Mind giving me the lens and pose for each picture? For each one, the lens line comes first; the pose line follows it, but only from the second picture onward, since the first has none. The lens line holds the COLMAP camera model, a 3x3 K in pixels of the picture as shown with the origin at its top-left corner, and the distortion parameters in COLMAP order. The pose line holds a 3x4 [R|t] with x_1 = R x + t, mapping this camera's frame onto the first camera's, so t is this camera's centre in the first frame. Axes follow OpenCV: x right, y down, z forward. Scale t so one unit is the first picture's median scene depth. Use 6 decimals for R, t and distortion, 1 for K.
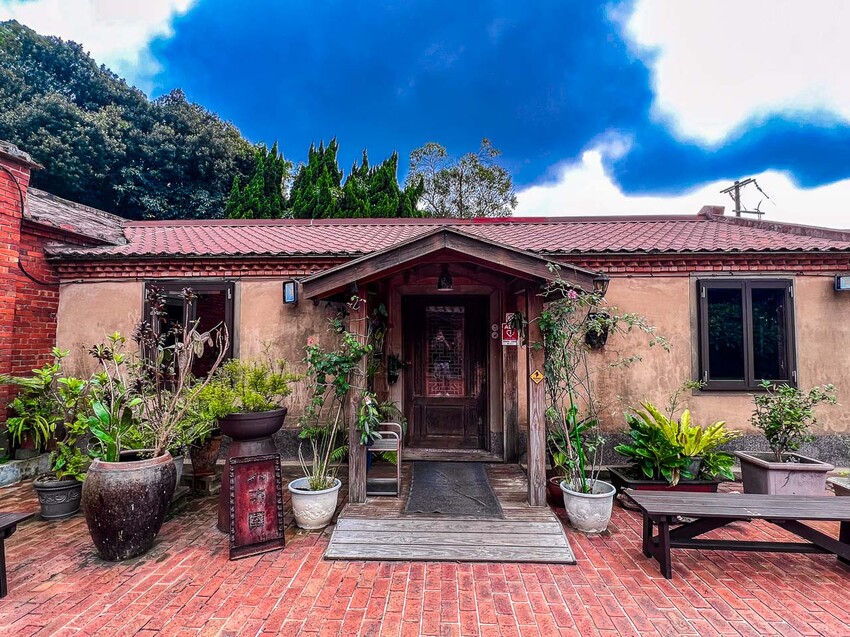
lens RADIAL K [[427.4, 0, 424.7], [0, 427.4, 317.7], [0, 0, 1]] dist [0.002510, 0.000264]
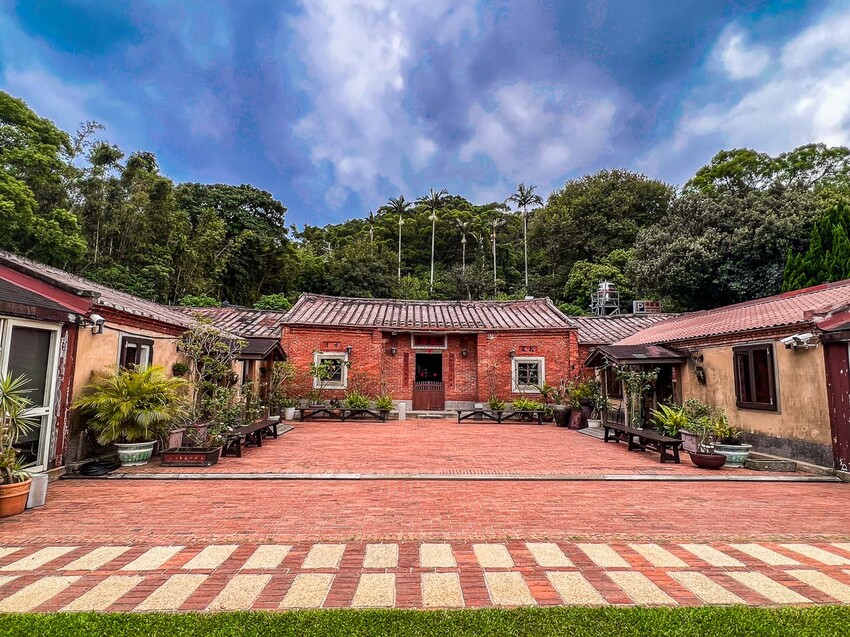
lens RADIAL K [[478.2, 0, 425.0], [0, 478.2, 318.2], [0, 0, 1]] dist [0.000904, 0.000094]
pose [[0.079883, -0.122246, -0.989280, 0.960958], [0.028470, 0.992326, -0.120324, -0.000209], [0.996398, -0.018553, 0.082750, -0.186722]]
